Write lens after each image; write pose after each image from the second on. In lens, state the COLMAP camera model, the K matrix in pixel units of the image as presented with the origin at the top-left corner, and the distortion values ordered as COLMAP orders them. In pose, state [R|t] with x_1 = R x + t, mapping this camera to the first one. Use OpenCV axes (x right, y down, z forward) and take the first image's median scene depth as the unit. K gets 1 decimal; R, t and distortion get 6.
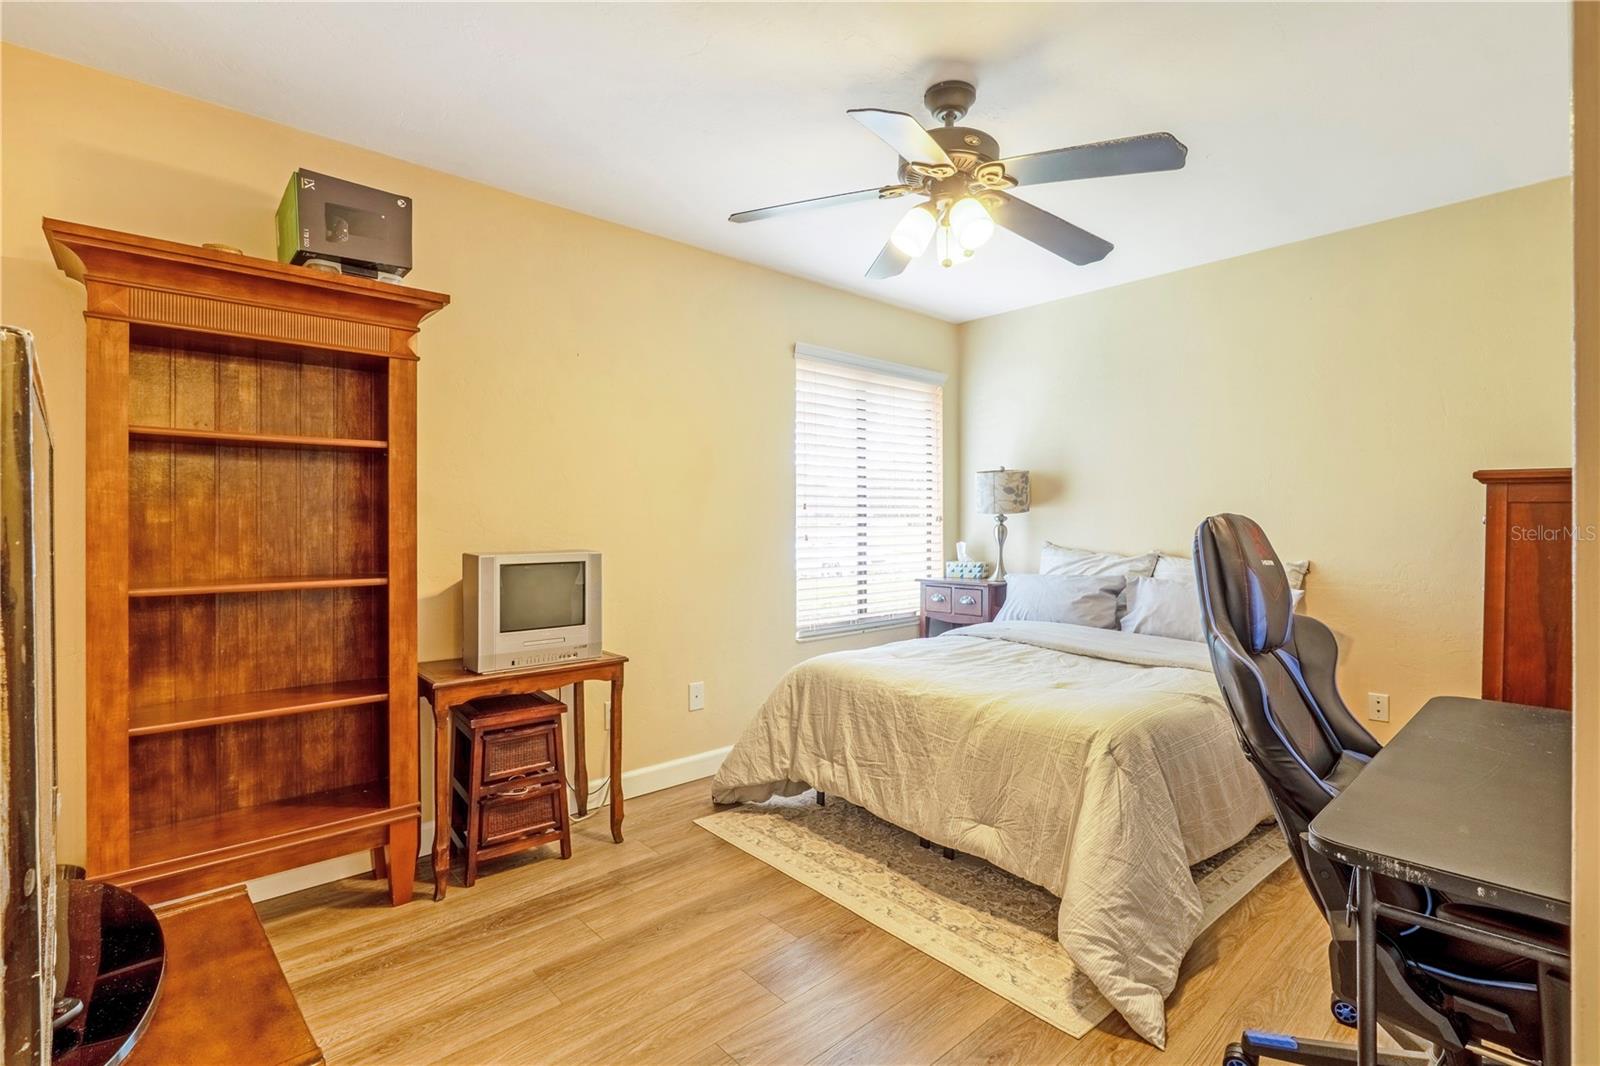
lens RADIAL K [[732.9, 0, 797.3], [0, 732.9, 511.5], [0, 0, 1]] dist [0.000035, 0.000052]
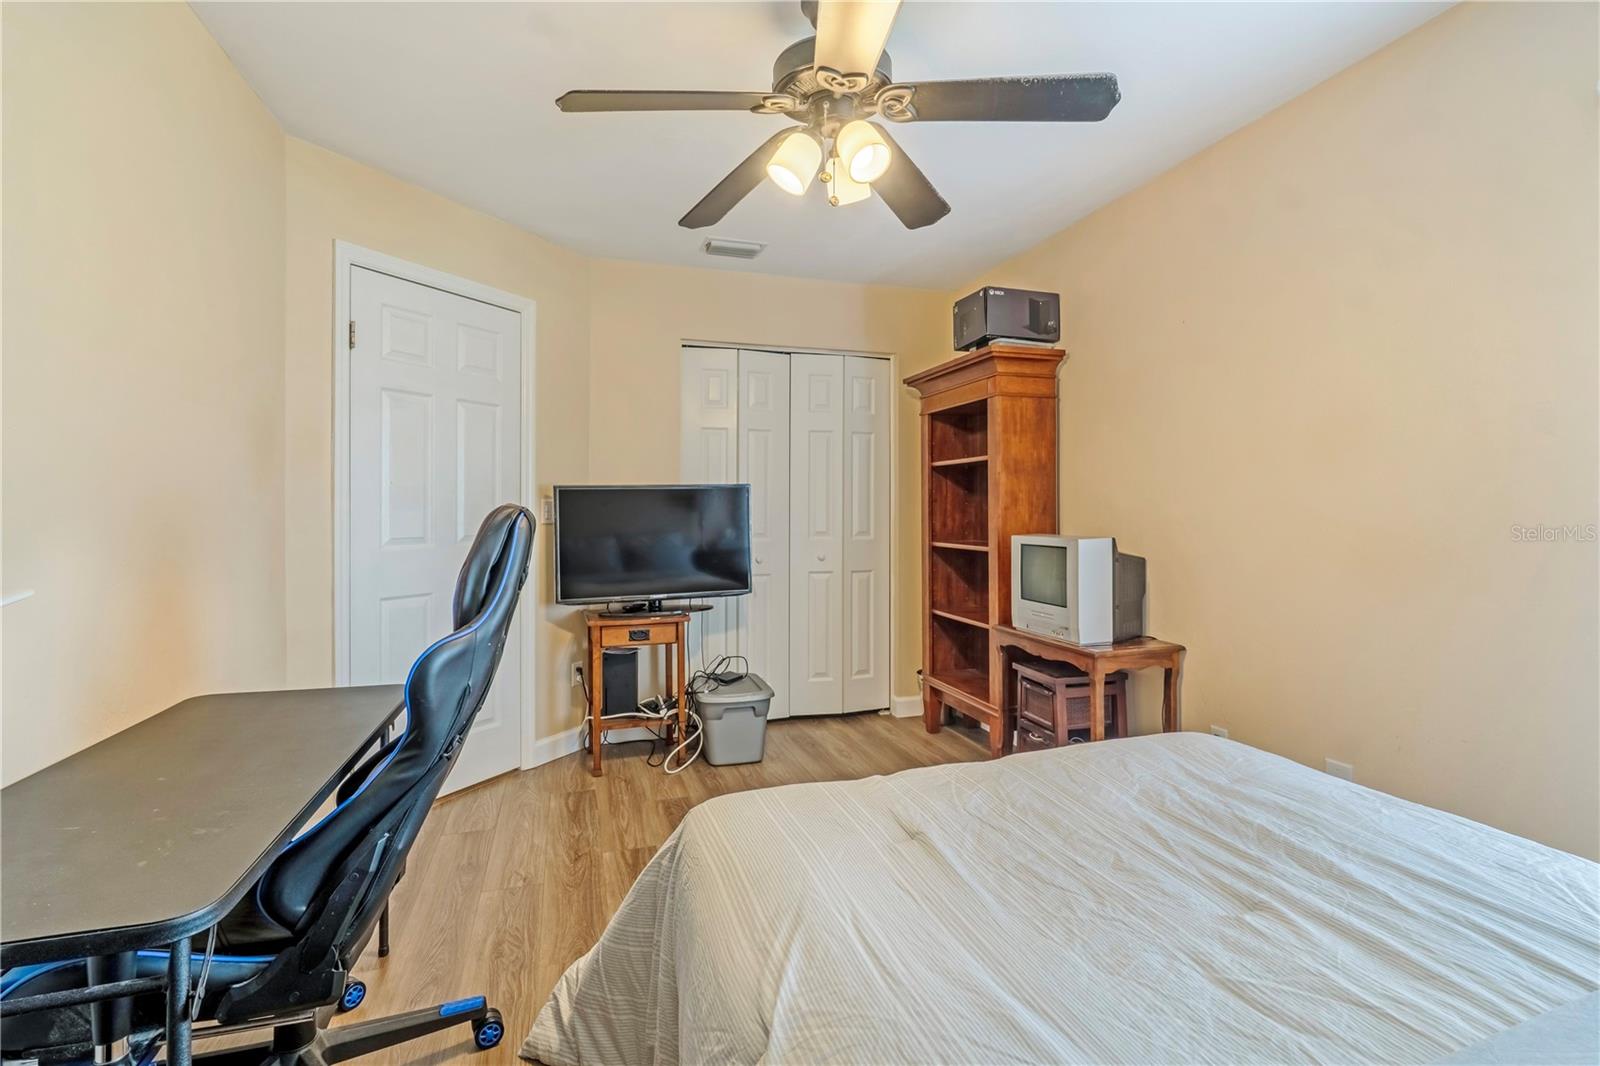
lens RADIAL K [[732.9, 0, 797.3], [0, 732.9, 511.5], [0, 0, 1]] dist [0.000035, 0.000052]
pose [[-0.409592, 0.001617, -0.912267, 0.948161], [-0.000706, 0.999998, 0.002089, 0.016696], [0.912268, 0.001500, -0.409590, 1.252202]]
